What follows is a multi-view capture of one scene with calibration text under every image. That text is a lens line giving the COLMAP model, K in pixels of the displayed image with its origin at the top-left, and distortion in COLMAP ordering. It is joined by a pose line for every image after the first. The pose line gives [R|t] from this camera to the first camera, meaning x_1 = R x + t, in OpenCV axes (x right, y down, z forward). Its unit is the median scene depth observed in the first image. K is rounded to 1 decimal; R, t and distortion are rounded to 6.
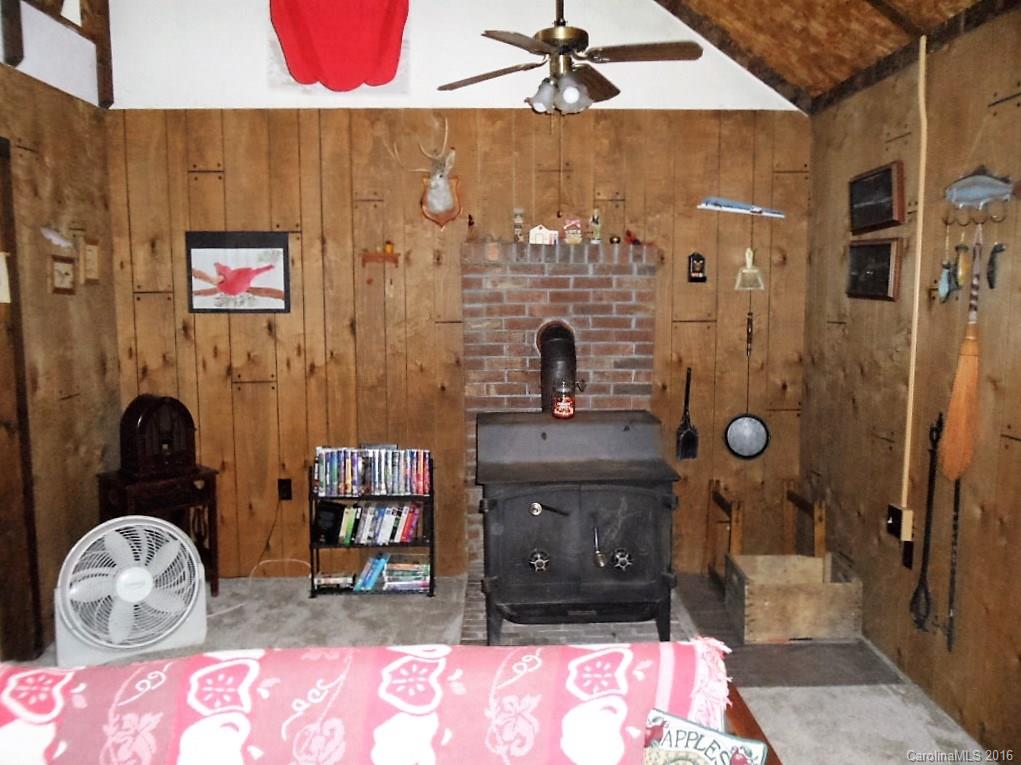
lens RADIAL K [[834.9, 0, 515.9], [0, 834.9, 382.4], [0, 0, 1]] dist [-0.027618, 0.017862]
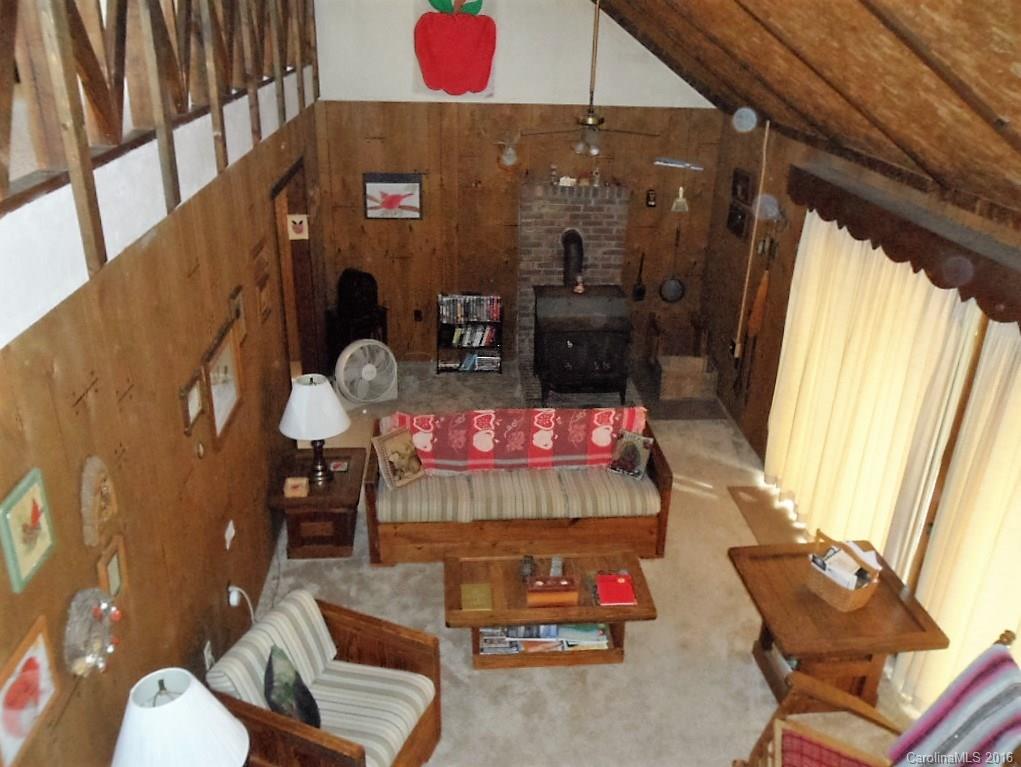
lens RADIAL K [[834.9, 0, 509.2], [0, 834.9, 380.8], [0, 0, 1]] dist [-0.027618, 0.017862]
pose [[0.998762, 0.006876, 0.049269, -0.177033], [-0.021781, 0.950871, 0.308821, -0.319177], [-0.044724, -0.309512, 0.949843, -0.823225]]
